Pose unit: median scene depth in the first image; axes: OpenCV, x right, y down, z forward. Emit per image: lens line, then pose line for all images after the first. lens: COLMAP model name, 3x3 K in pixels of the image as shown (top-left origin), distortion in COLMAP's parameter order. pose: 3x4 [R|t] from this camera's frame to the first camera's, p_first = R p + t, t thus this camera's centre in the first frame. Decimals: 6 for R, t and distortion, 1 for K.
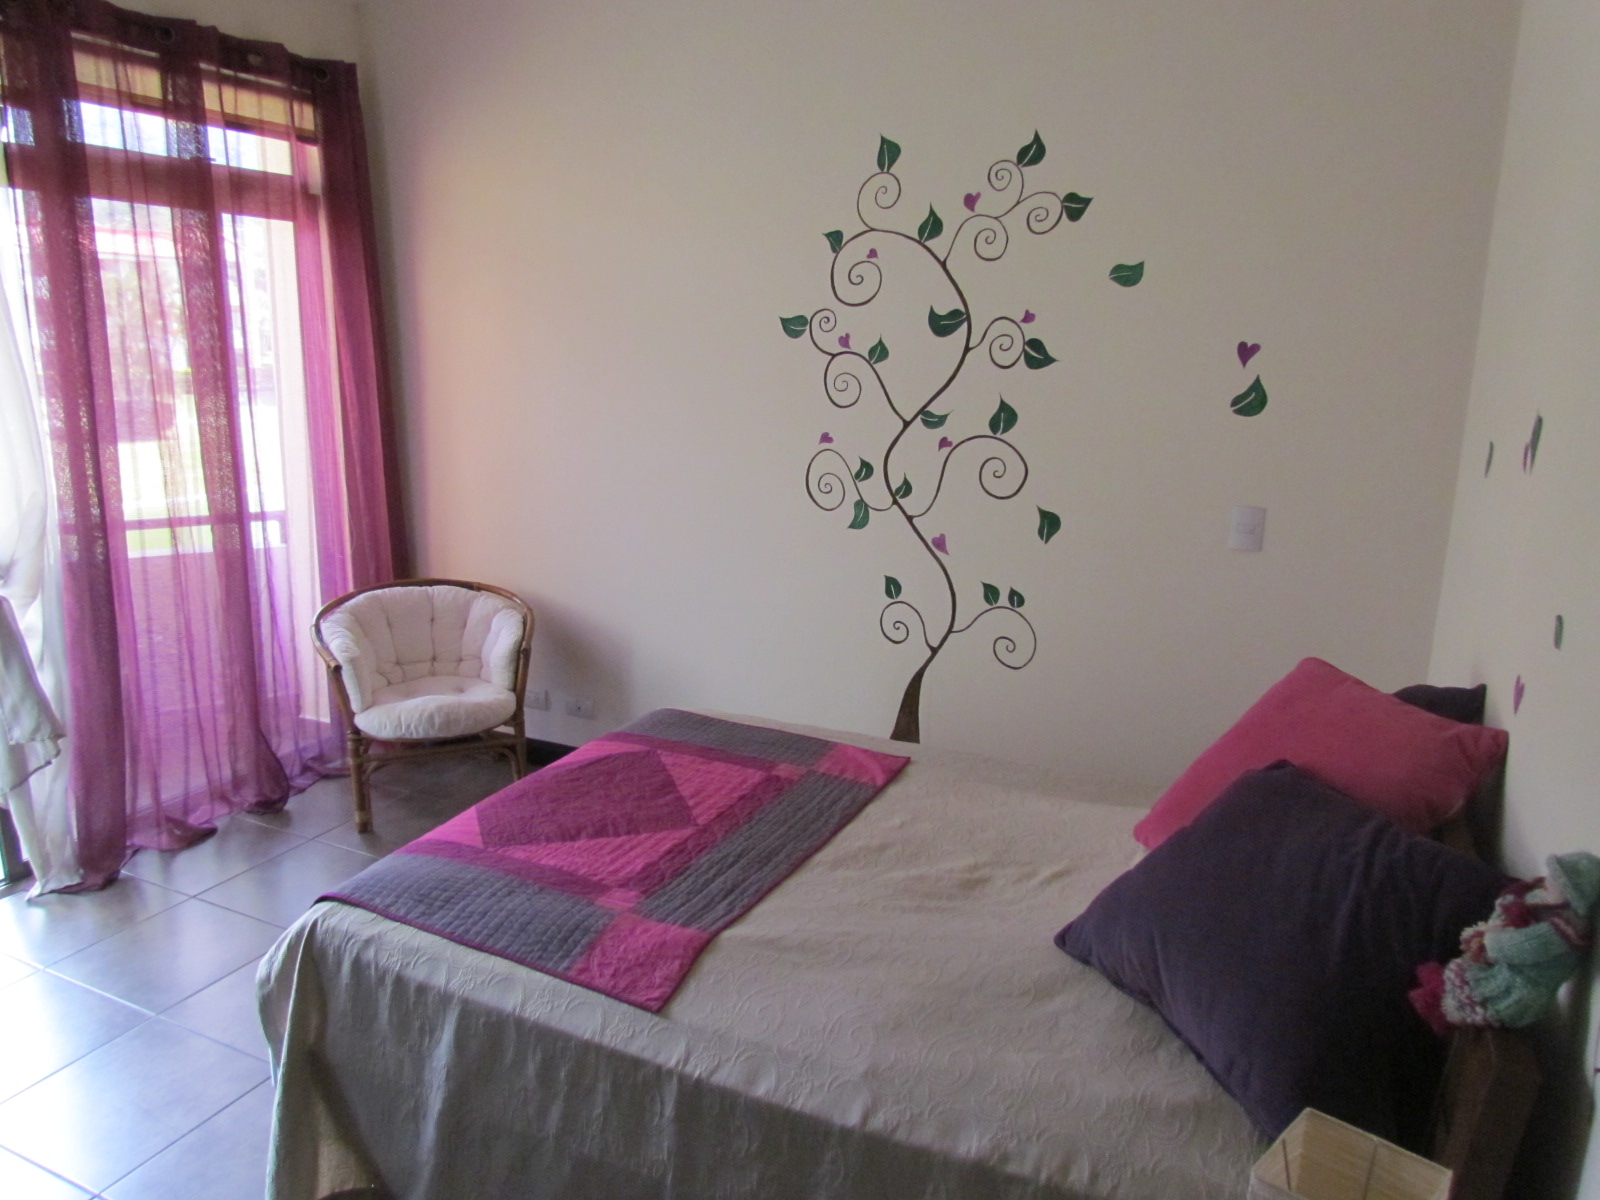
lens RADIAL K [[1143.9, 0, 800.0], [0, 1143.9, 600.0], [0, 0, 1]] dist [-0.006250, -0.007355]
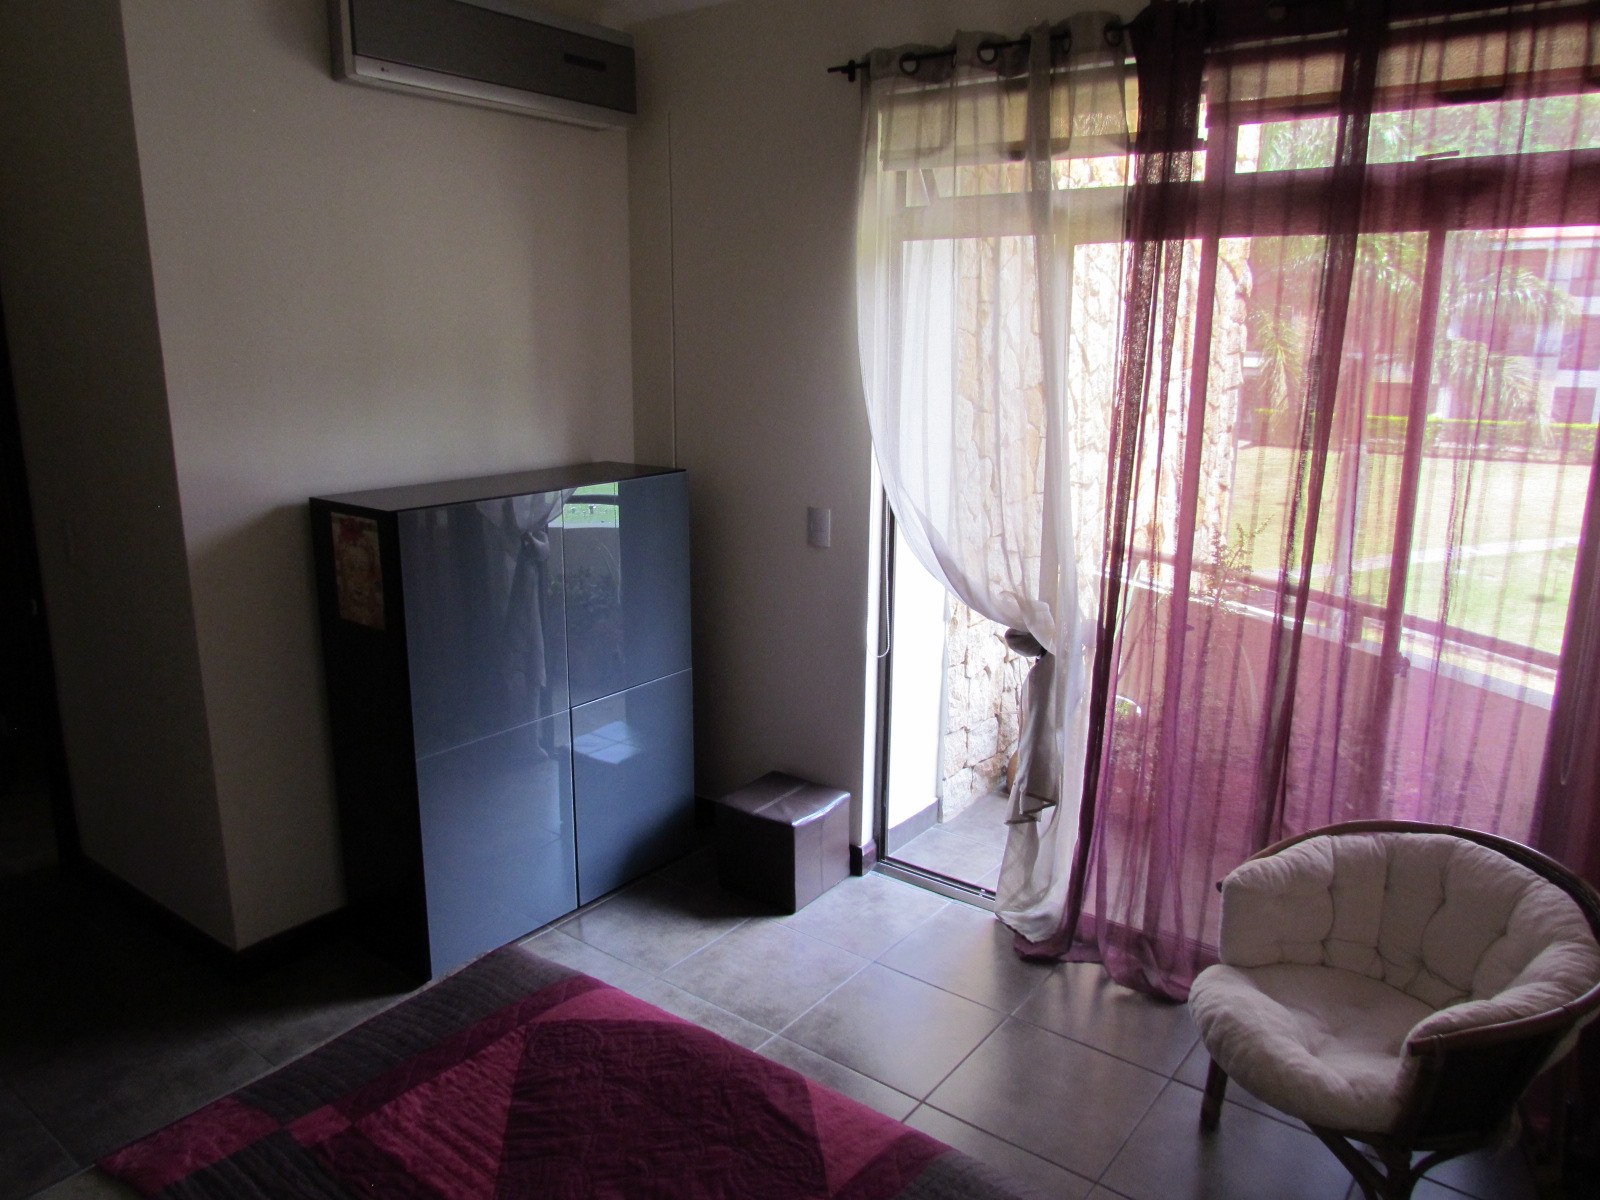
lens RADIAL K [[1143.9, 0, 800.0], [0, 1143.9, 600.0], [0, 0, 1]] dist [-0.006250, -0.007355]
pose [[-0.193934, 0.220927, -0.955814, 0.294824], [-0.219979, 0.939707, 0.261838, -0.240592], [0.956033, 0.261039, -0.133642, 0.837938]]
